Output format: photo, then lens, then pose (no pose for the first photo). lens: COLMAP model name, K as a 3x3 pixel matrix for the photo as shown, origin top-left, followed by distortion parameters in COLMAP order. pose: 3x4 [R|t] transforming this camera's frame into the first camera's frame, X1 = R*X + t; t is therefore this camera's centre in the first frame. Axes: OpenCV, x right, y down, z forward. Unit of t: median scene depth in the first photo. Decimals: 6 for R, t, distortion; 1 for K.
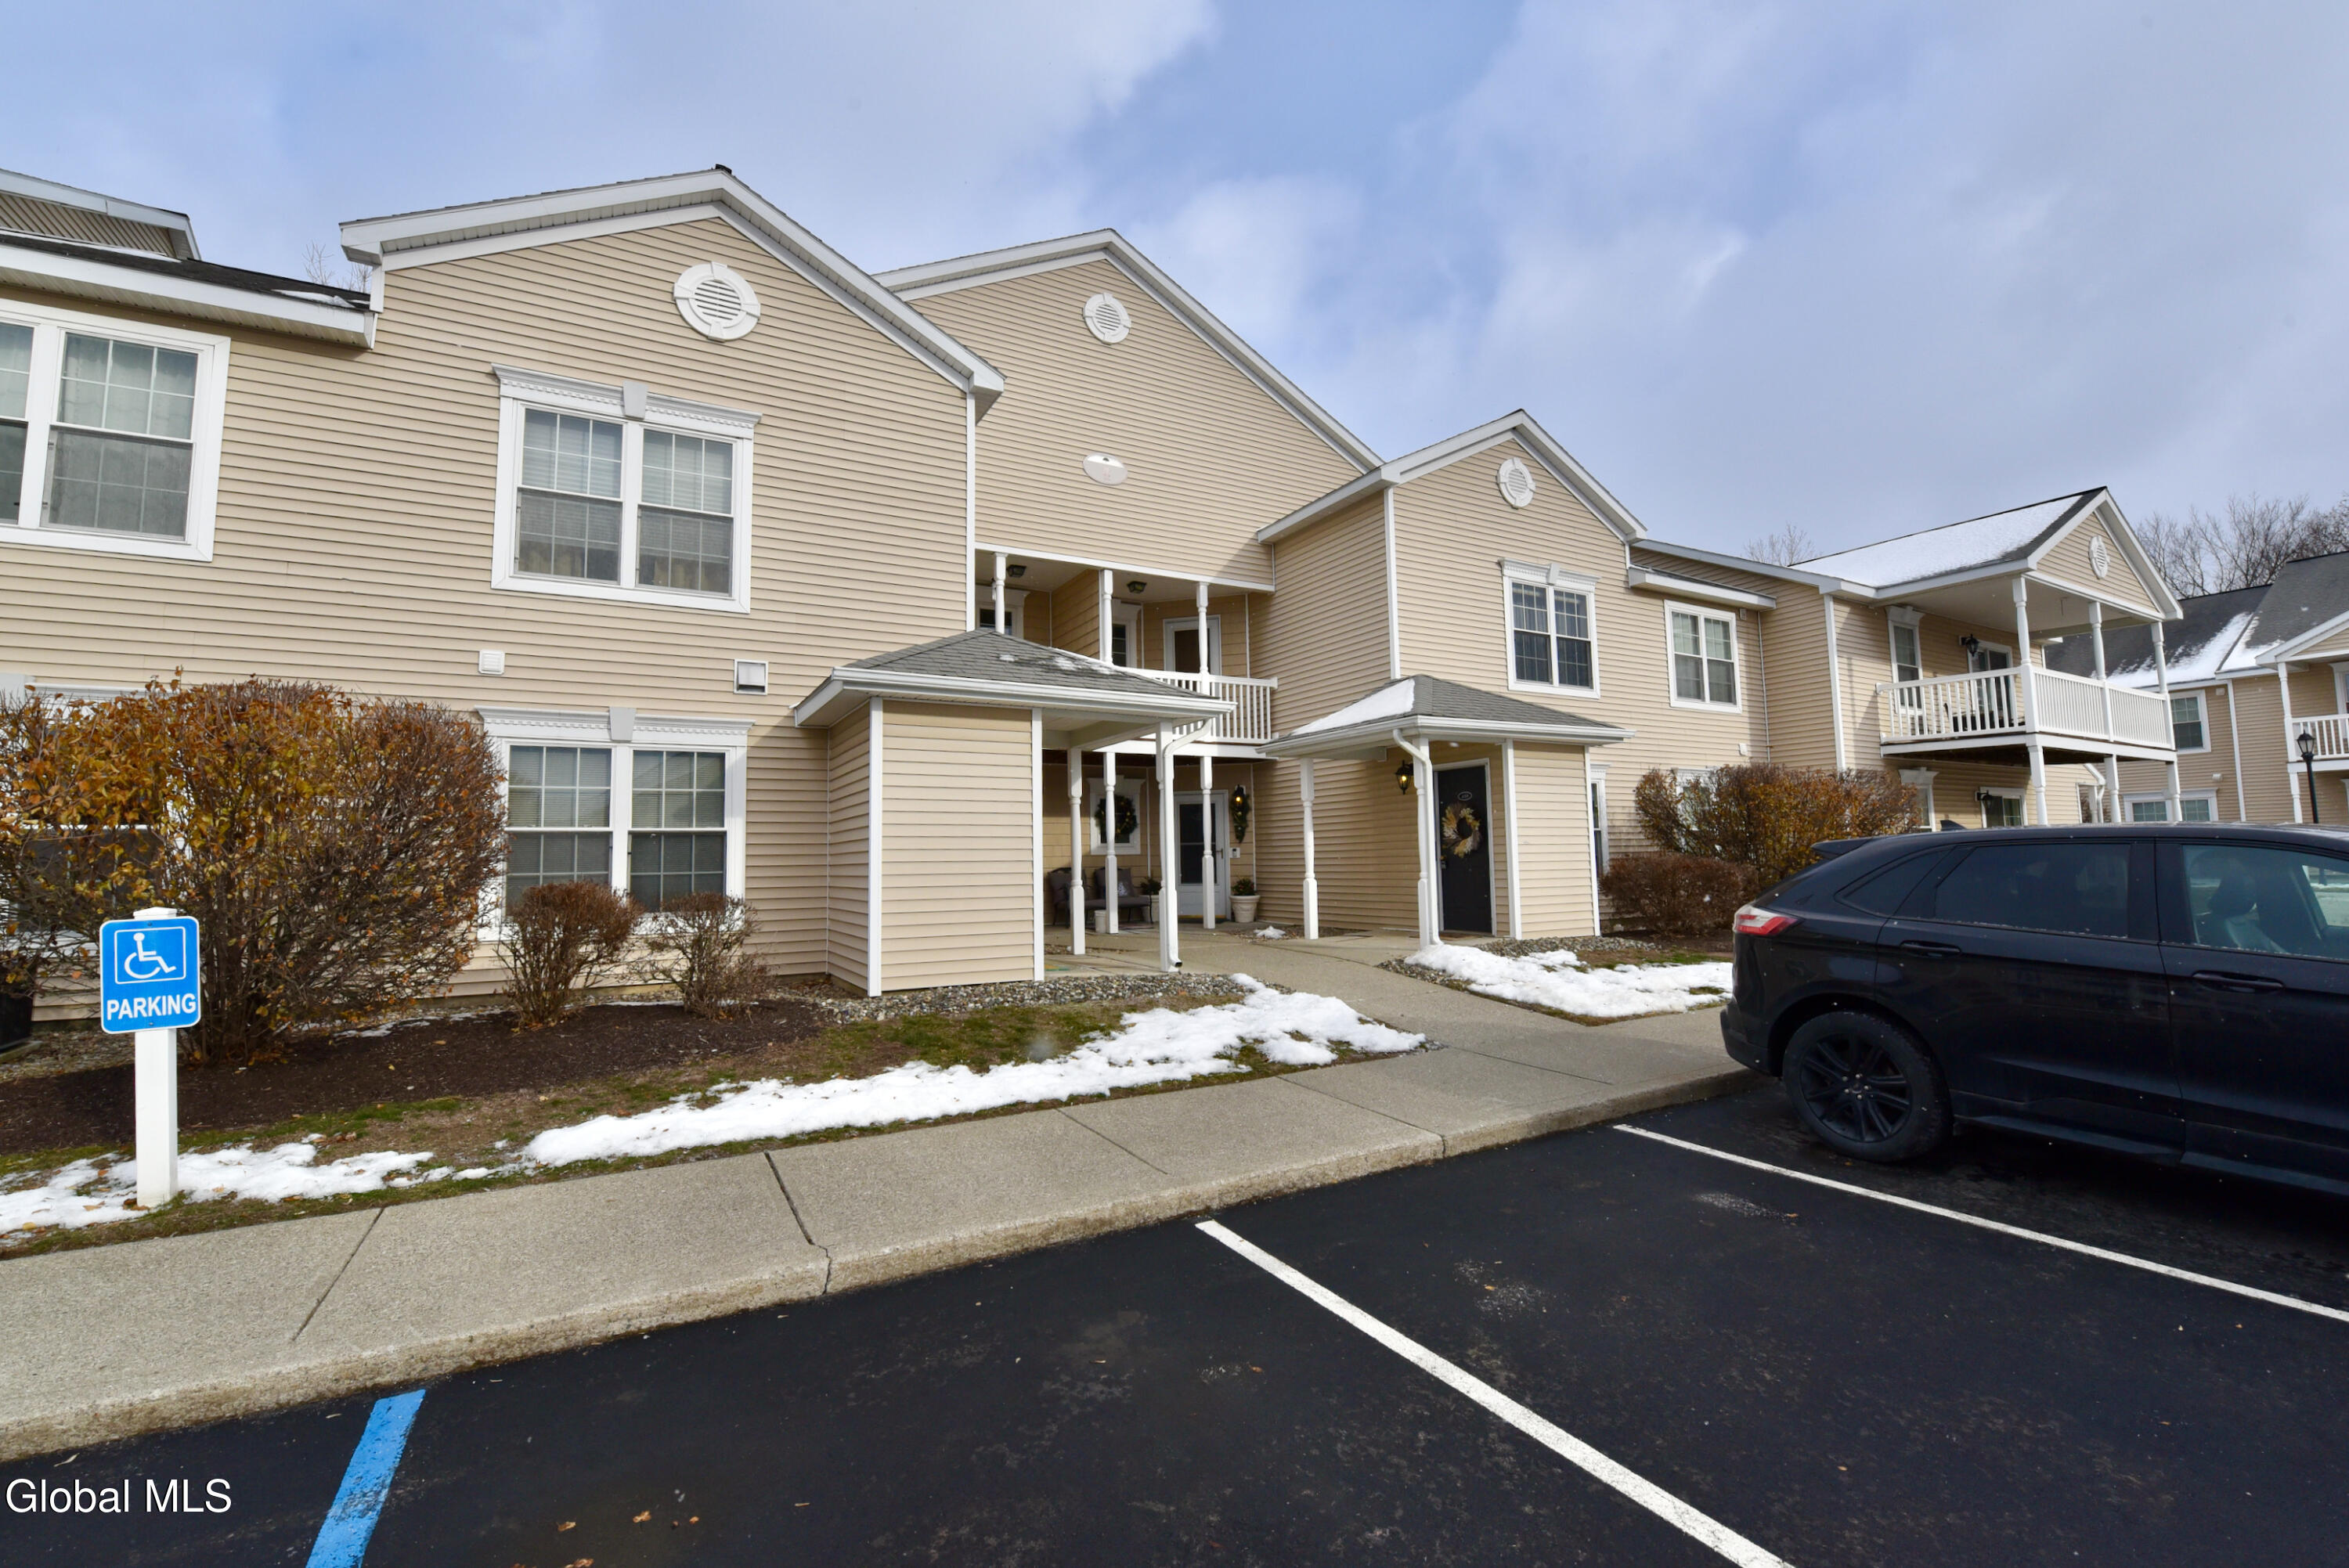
lens RADIAL K [[935.2, 0, 1178.1], [0, 935.2, 790.0], [0, 0, 1]] dist [-0.021298, -0.000018]
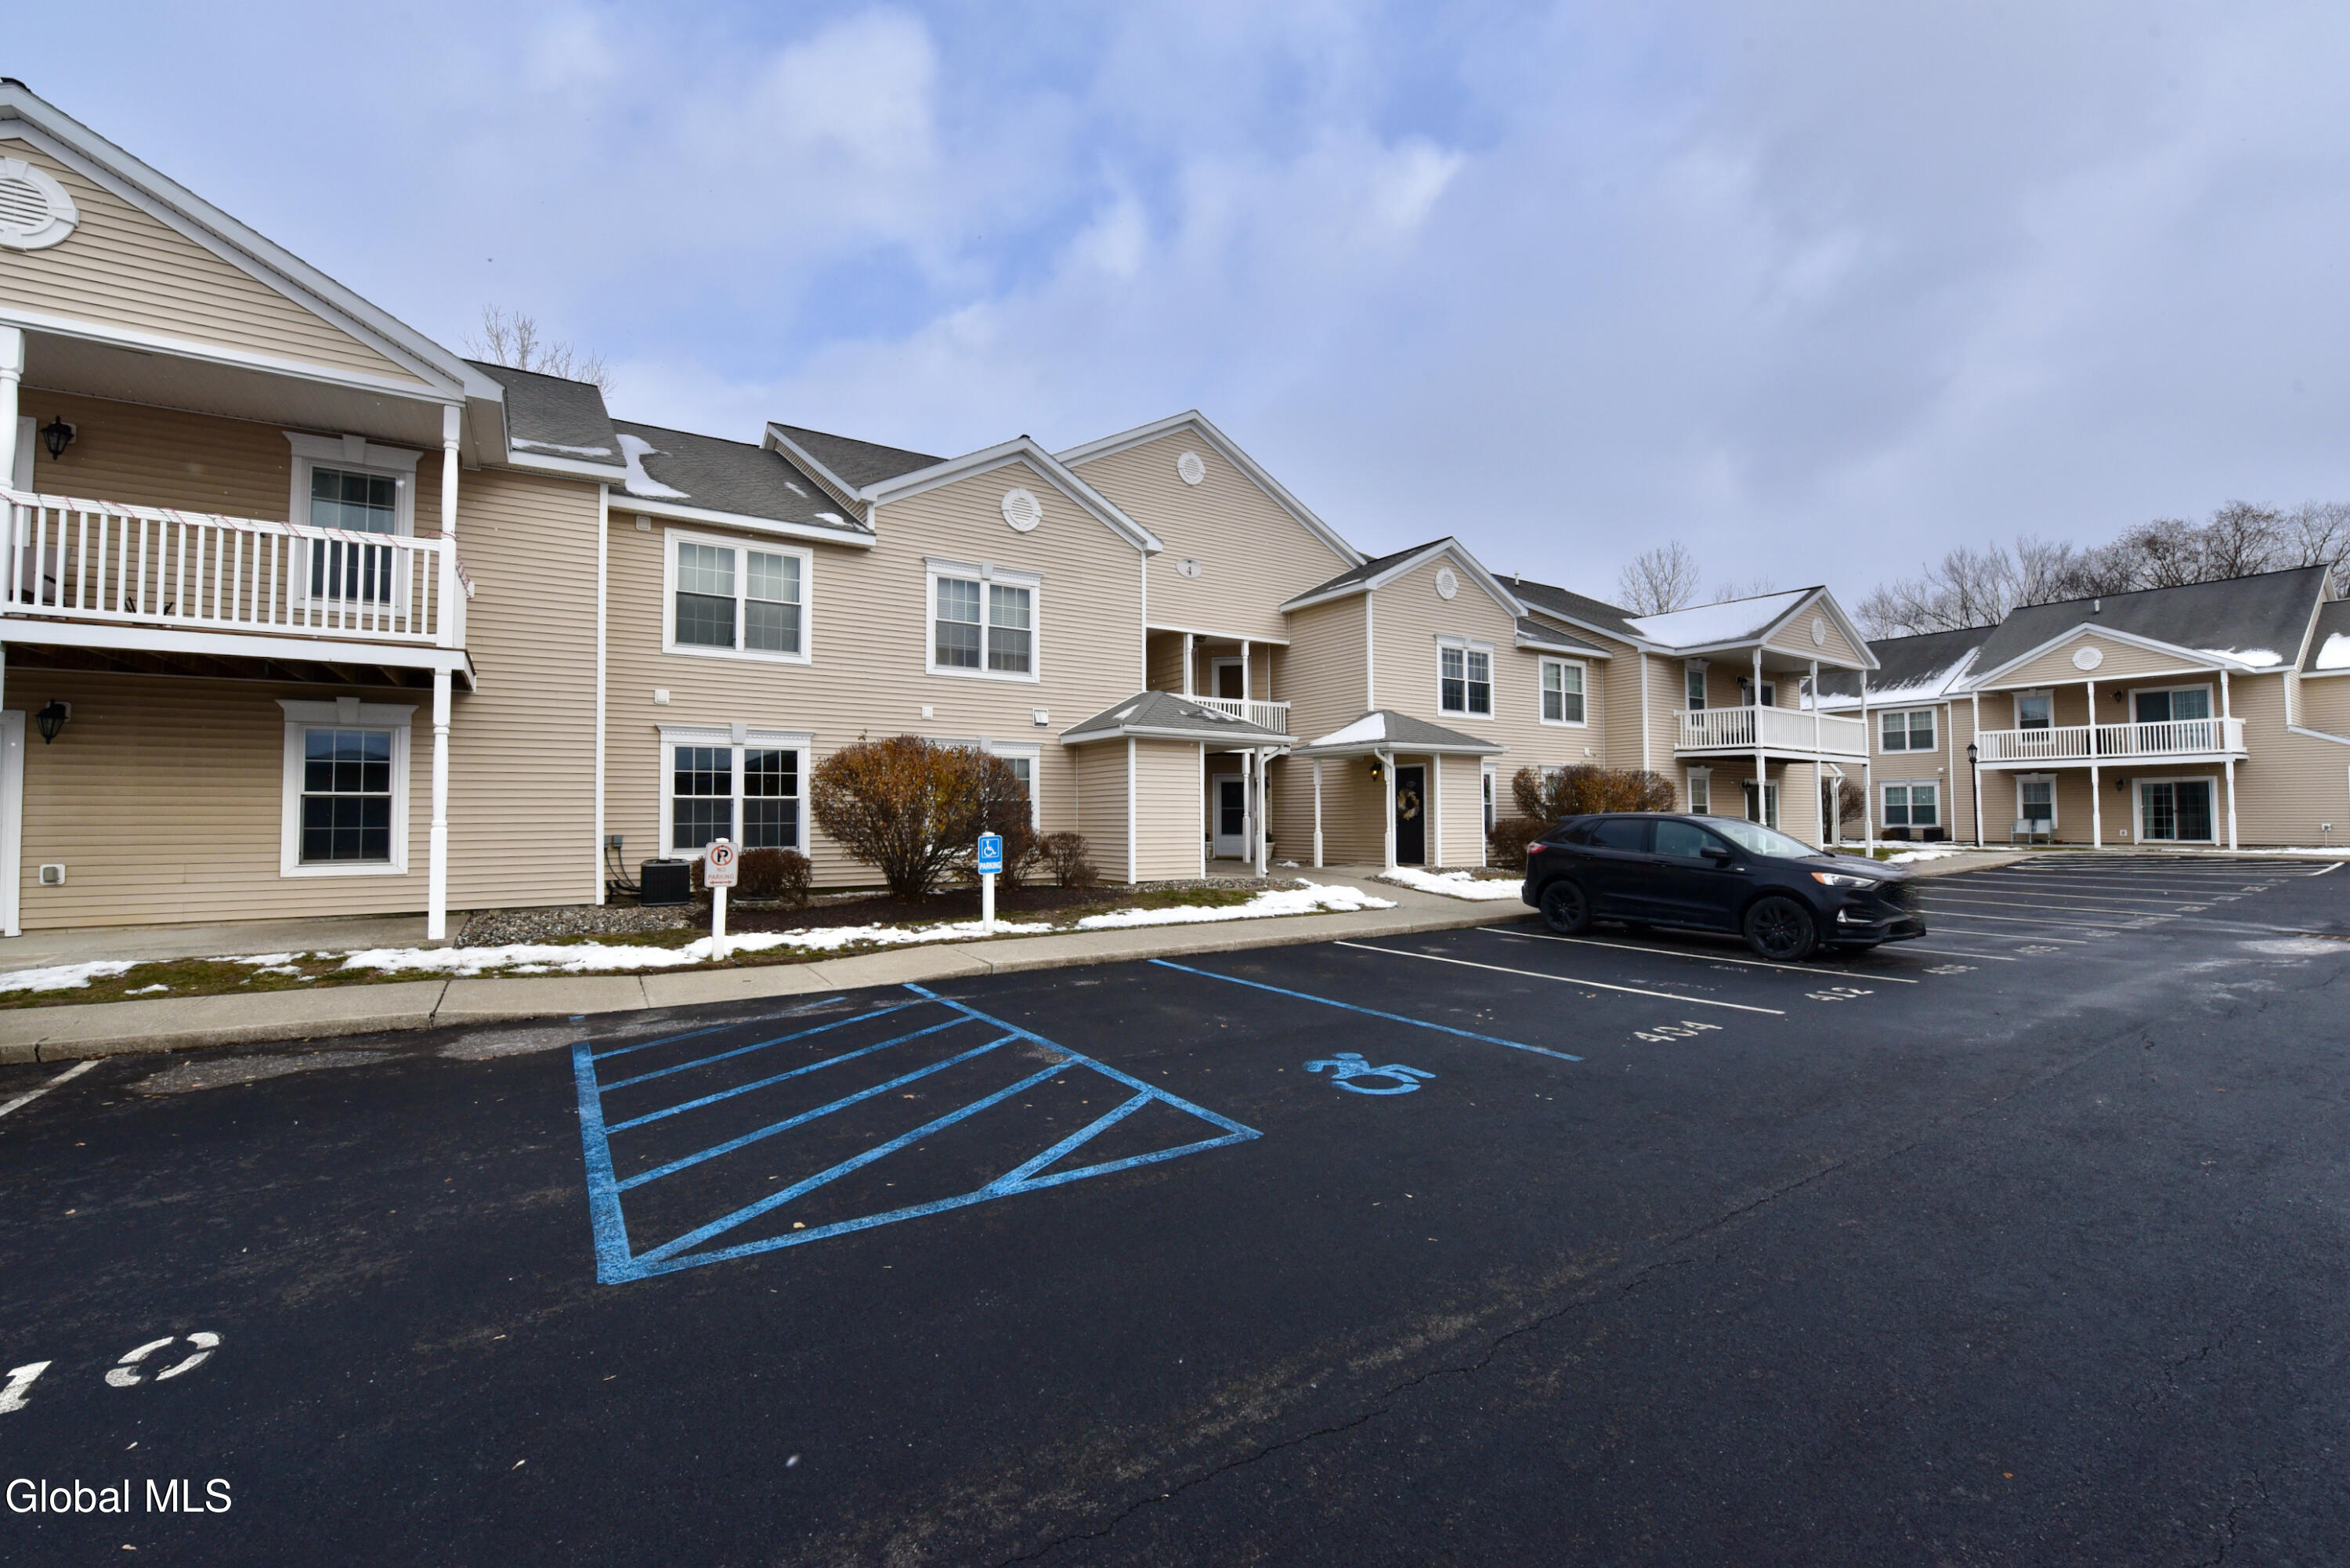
lens RADIAL K [[935.6, 0, 1167.7], [0, 935.6, 782.4], [0, 0, 1]] dist [-0.021298, -0.000018]
pose [[0.997575, 0.016788, 0.067546, -0.228484], [-0.019254, 0.999165, 0.036039, -0.045295], [-0.066884, -0.037252, 0.997065, -0.610749]]
